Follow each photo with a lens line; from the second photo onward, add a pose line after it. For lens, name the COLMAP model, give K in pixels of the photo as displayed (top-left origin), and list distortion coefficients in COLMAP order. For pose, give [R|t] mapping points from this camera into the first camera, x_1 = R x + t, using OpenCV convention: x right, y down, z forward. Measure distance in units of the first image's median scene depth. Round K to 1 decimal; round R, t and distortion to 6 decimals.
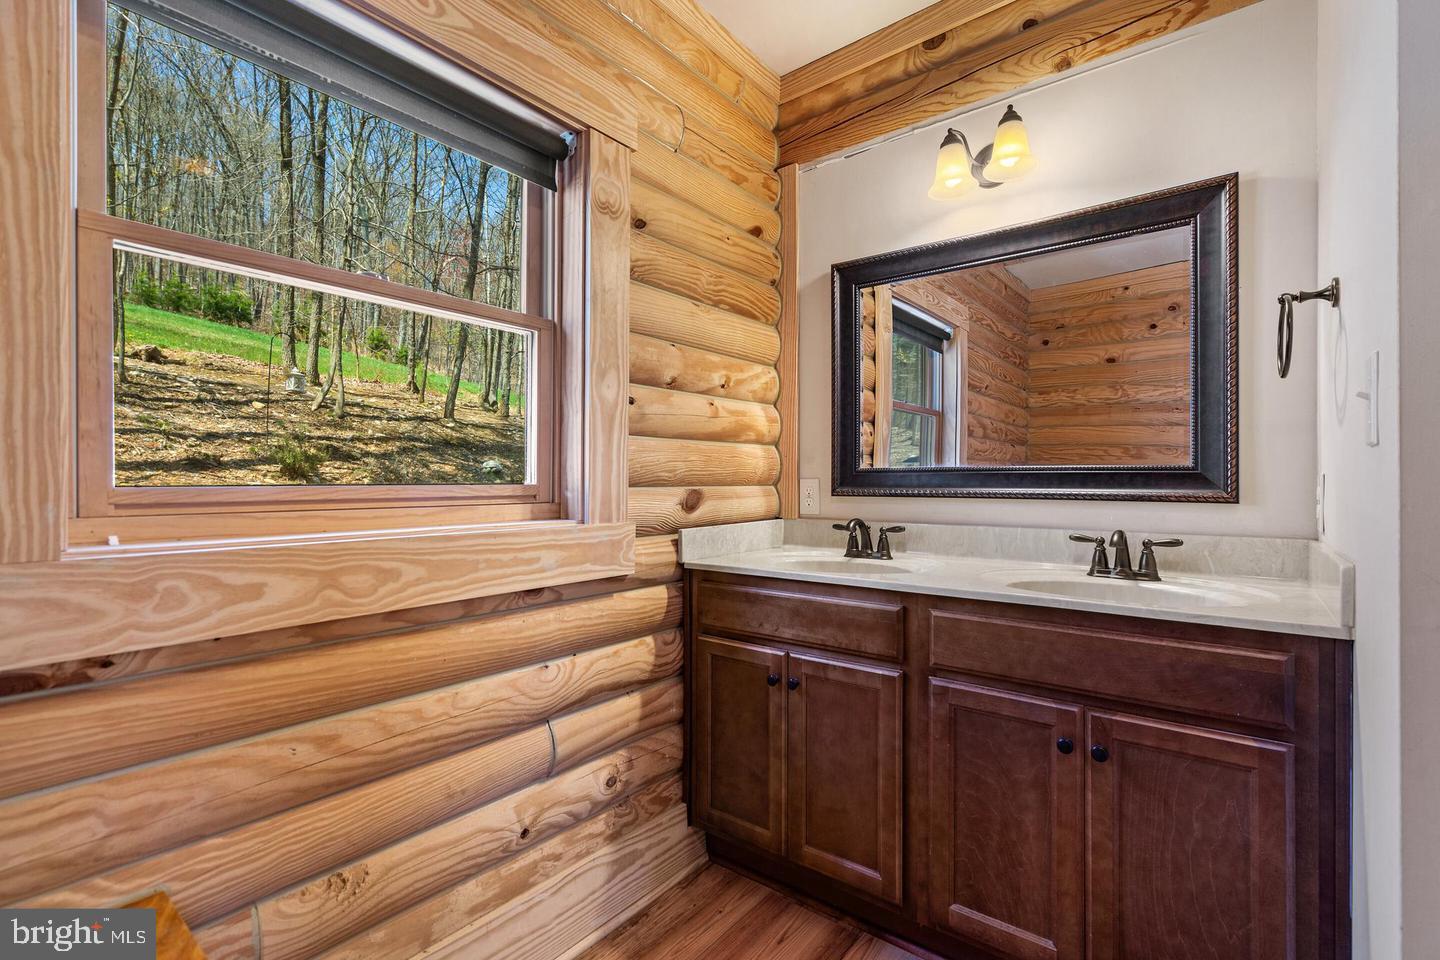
lens RADIAL K [[654.6, 0, 727.0], [0, 654.6, 487.5], [0, 0, 1]] dist [-0.002902, 0.002147]
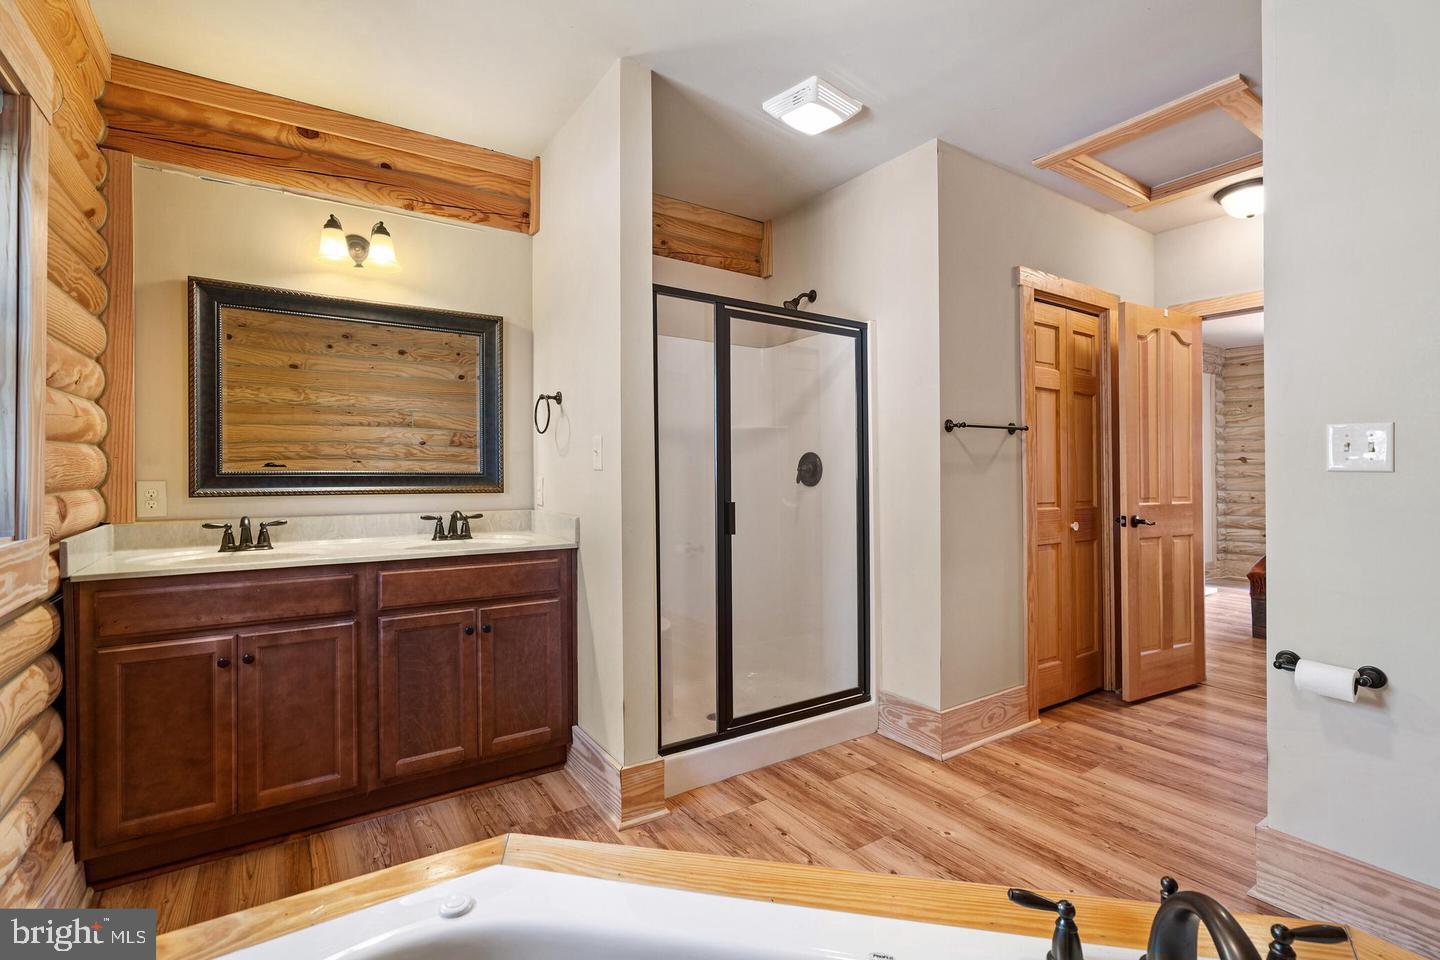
lens RADIAL K [[654.6, 0, 724.5], [0, 654.6, 468.9], [0, 0, 1]] dist [-0.002902, 0.002147]
pose [[0.314560, -0.000597, 0.949238, -0.724787], [0.005877, 0.999982, -0.001319, -0.033276], [-0.949220, 0.005993, 0.314557, -0.176111]]
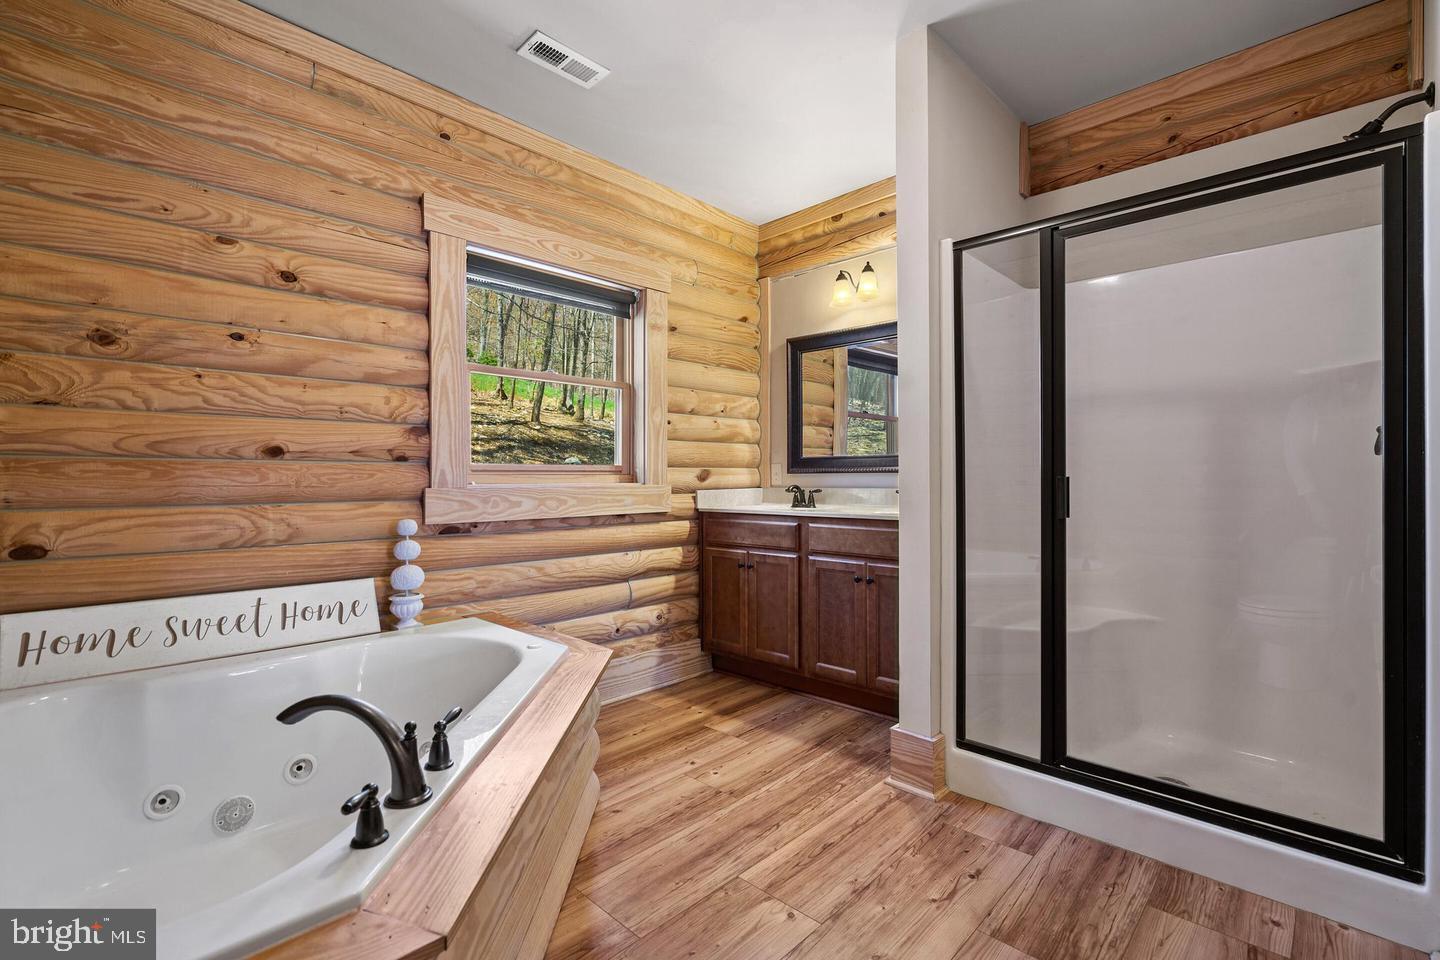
lens RADIAL K [[654.6, 0, 728.7], [0, 654.6, 483.2], [0, 0, 1]] dist [-0.002902, 0.002147]
pose [[0.995345, -0.004820, -0.096250, 0.221451], [0.004752, 0.999988, -0.000944, 0.051074], [0.096254, 0.000482, 0.995357, -0.934521]]
